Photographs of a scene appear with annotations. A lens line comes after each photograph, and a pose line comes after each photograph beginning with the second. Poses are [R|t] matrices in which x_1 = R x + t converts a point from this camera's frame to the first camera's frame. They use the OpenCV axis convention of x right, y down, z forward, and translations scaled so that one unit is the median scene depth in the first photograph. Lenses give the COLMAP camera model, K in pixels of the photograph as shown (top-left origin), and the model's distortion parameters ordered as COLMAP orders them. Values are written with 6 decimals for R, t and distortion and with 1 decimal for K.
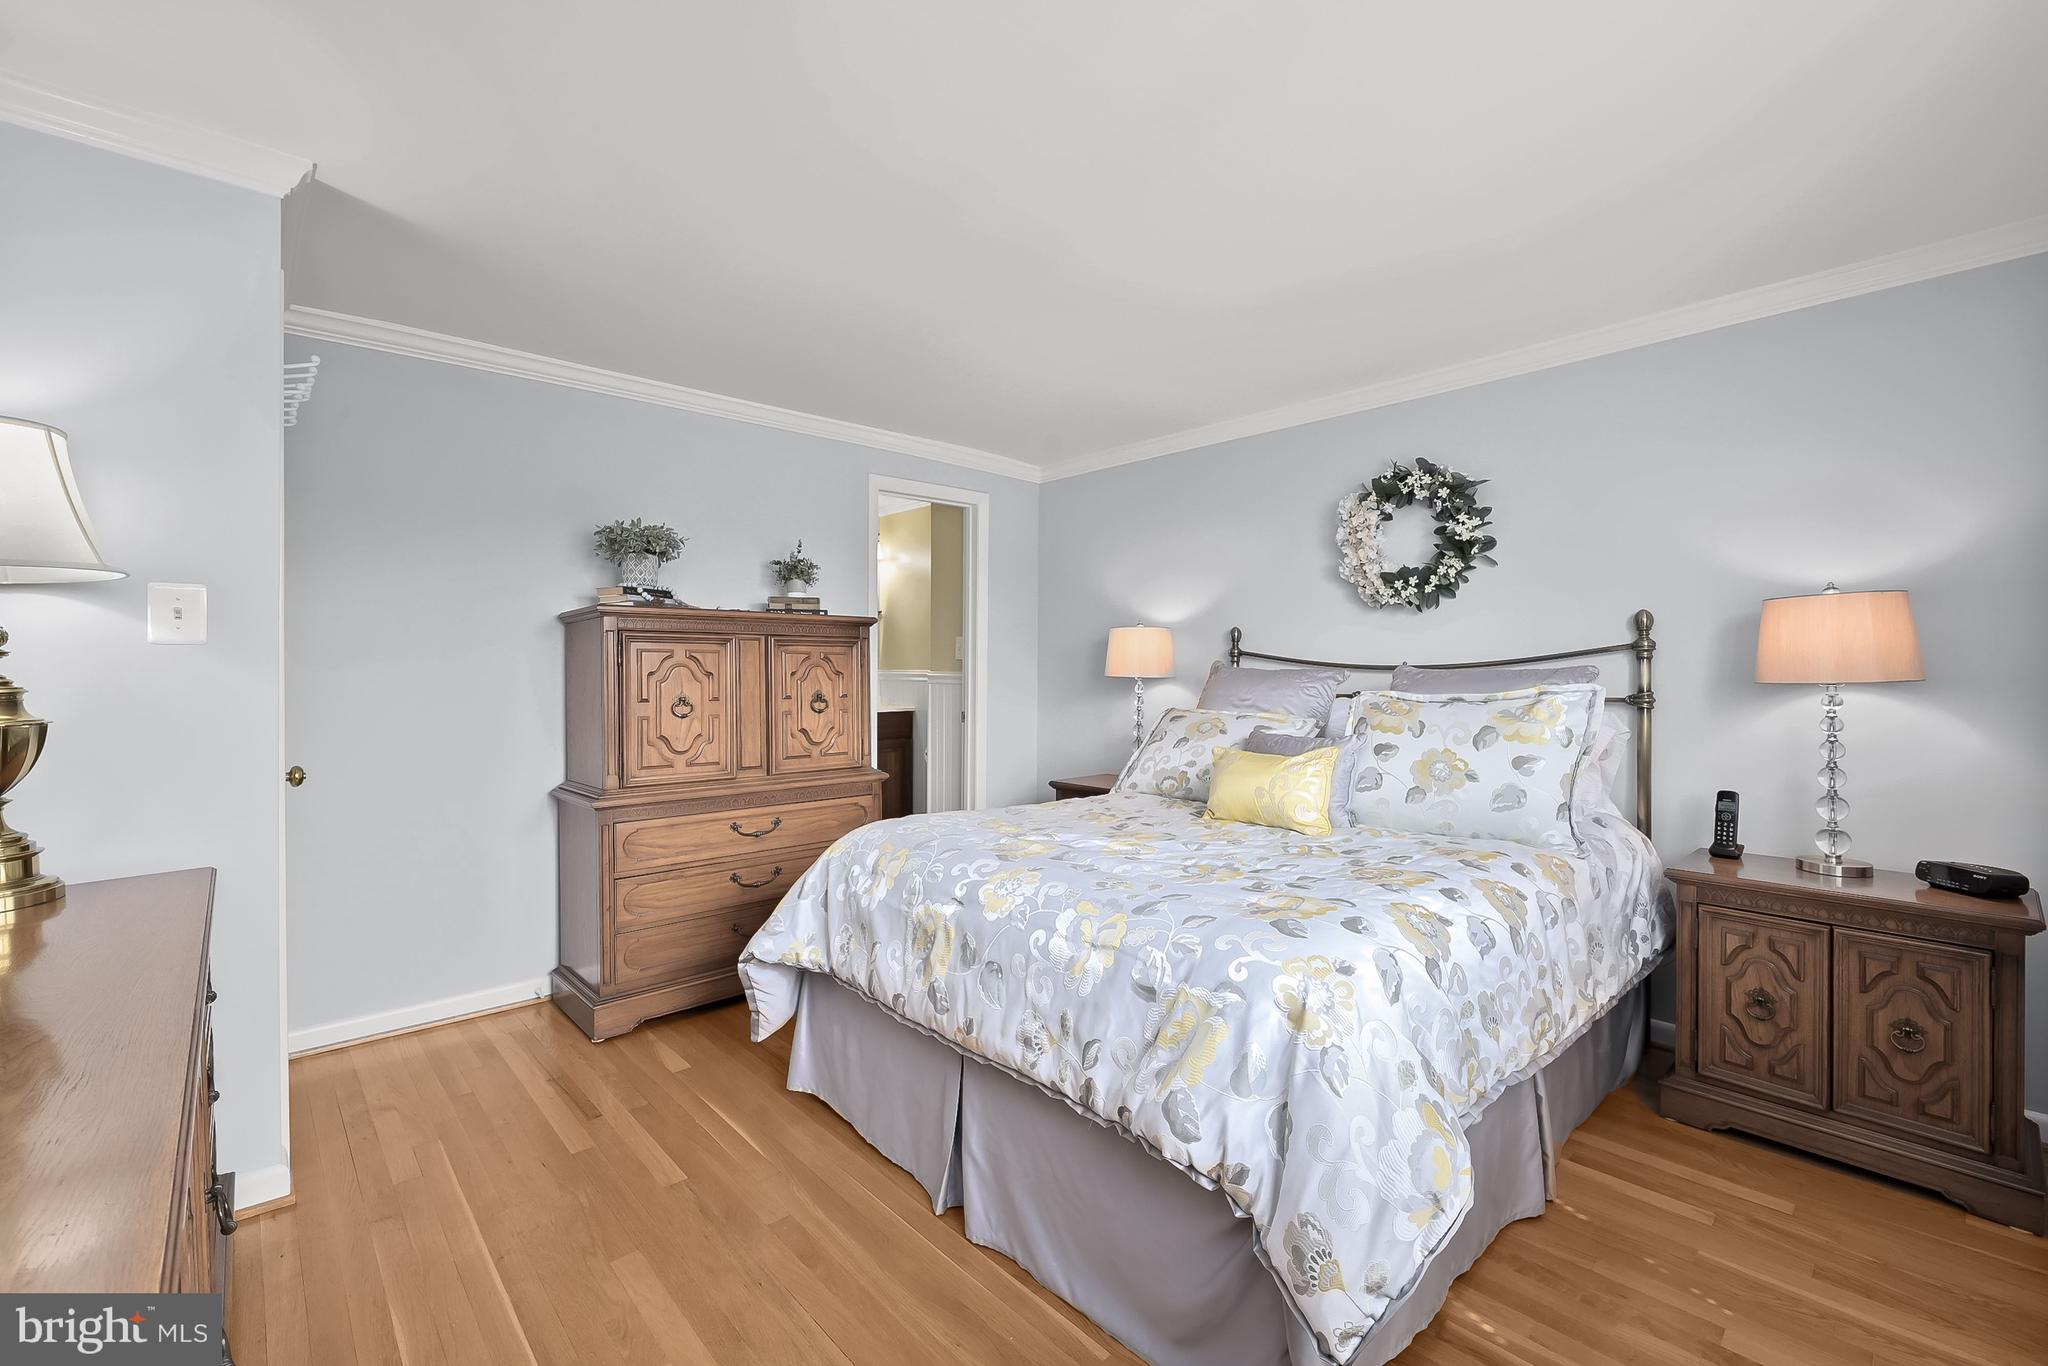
lens RADIAL K [[856.6, 0, 1034.7], [0, 856.6, 686.3], [0, 0, 1]] dist [-0.000223, 0.000052]
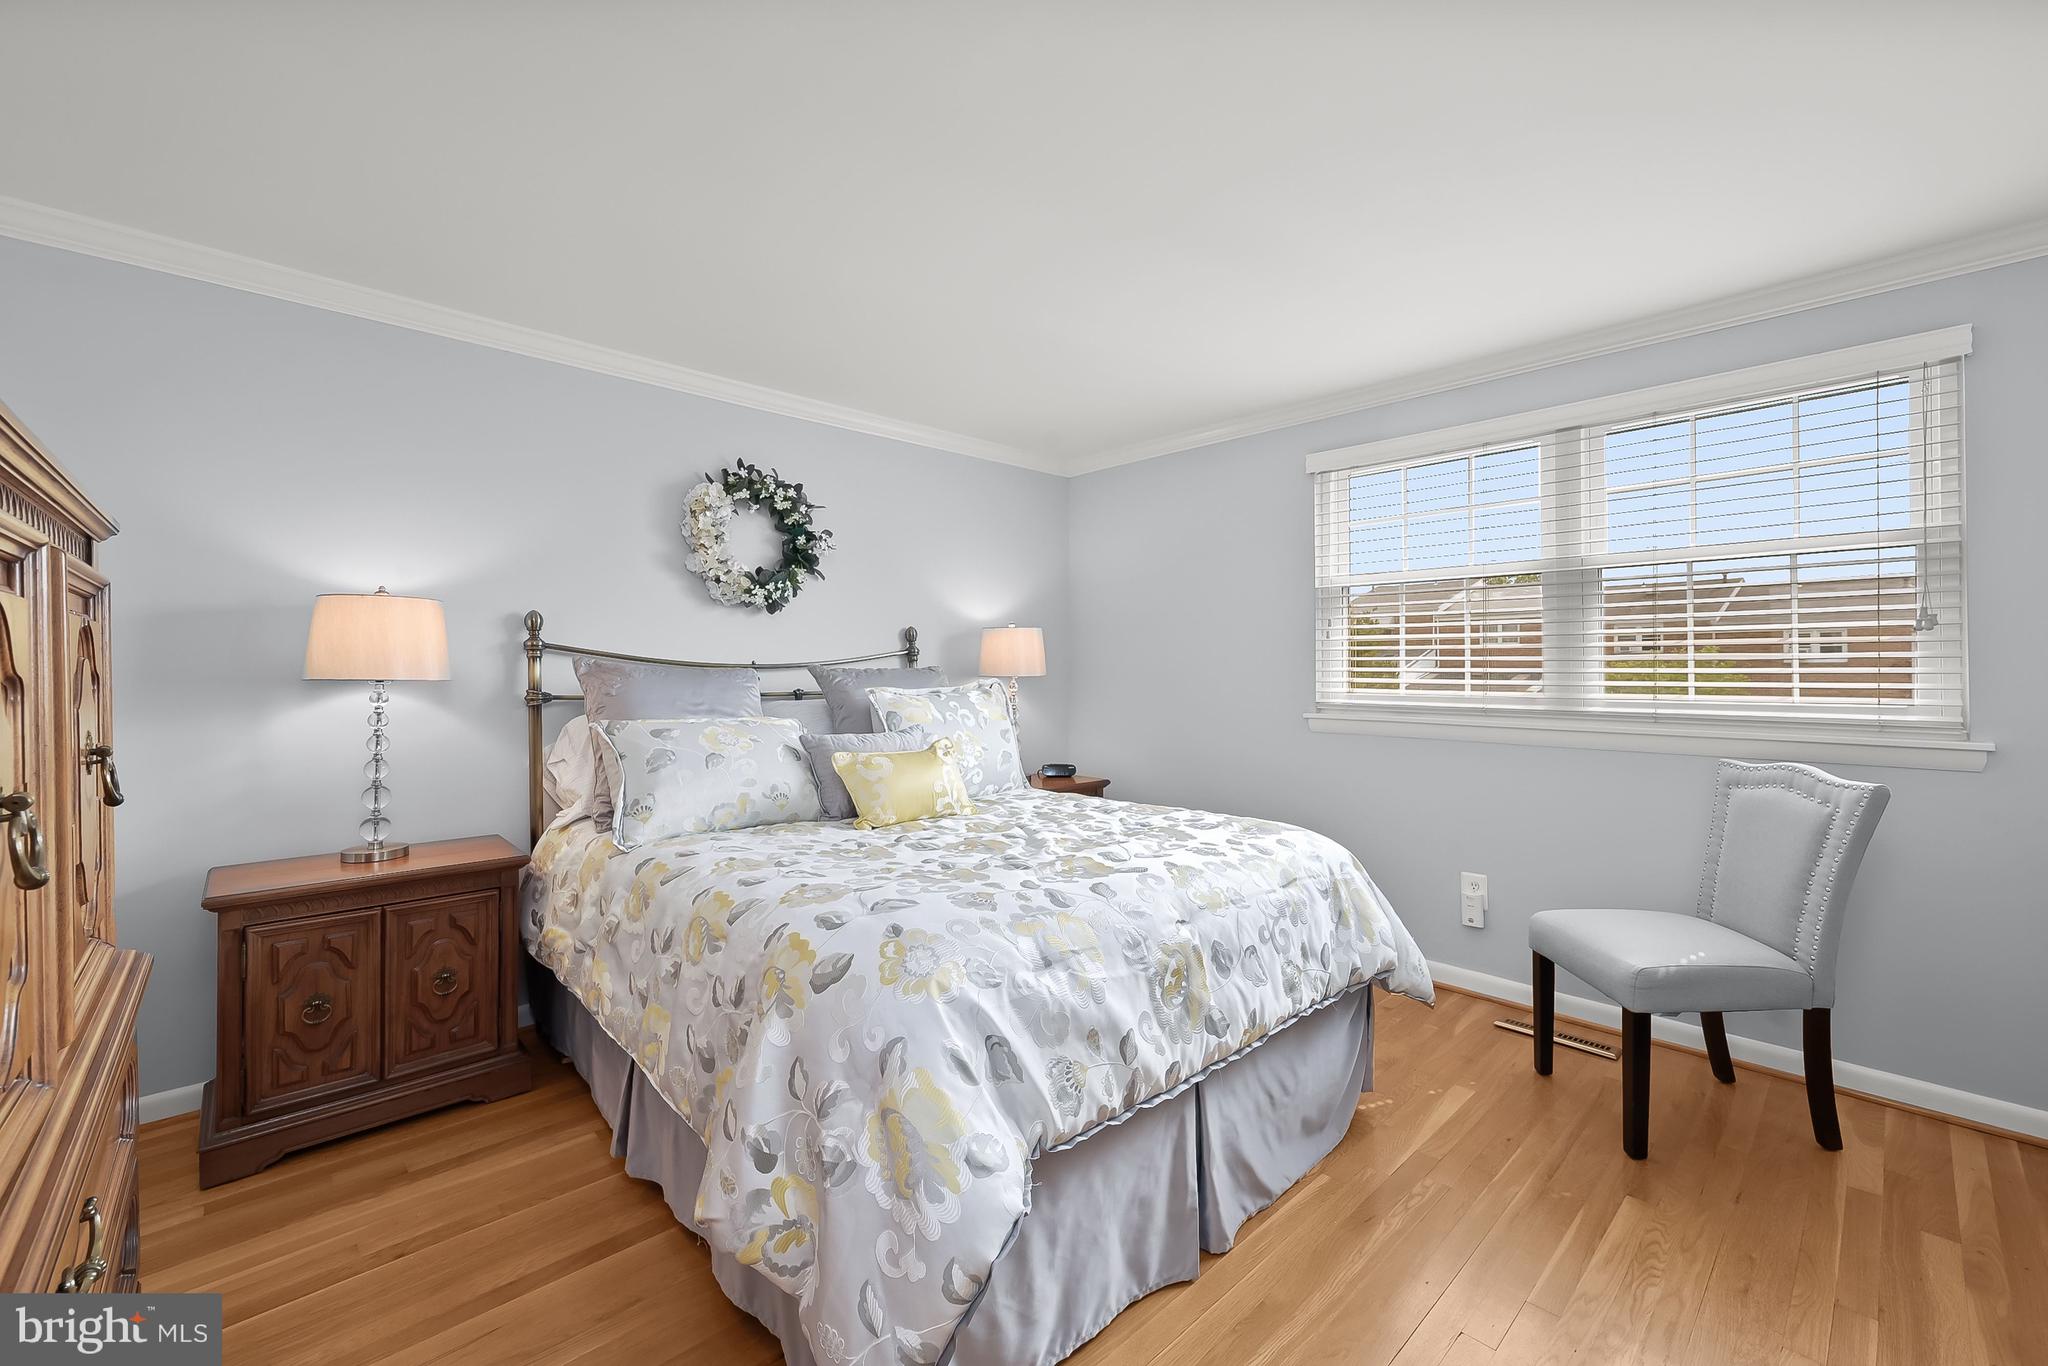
lens RADIAL K [[815.4, 0, 1091.1], [0, 815.4, 661.7], [0, 0, 1]] dist [-0.001704, 0.001259]
pose [[-0.038830, 0.011071, 0.999184, -0.474877], [0.015919, 0.999819, -0.010459, -0.010396], [-0.999119, 0.015500, -0.039000, 0.555223]]
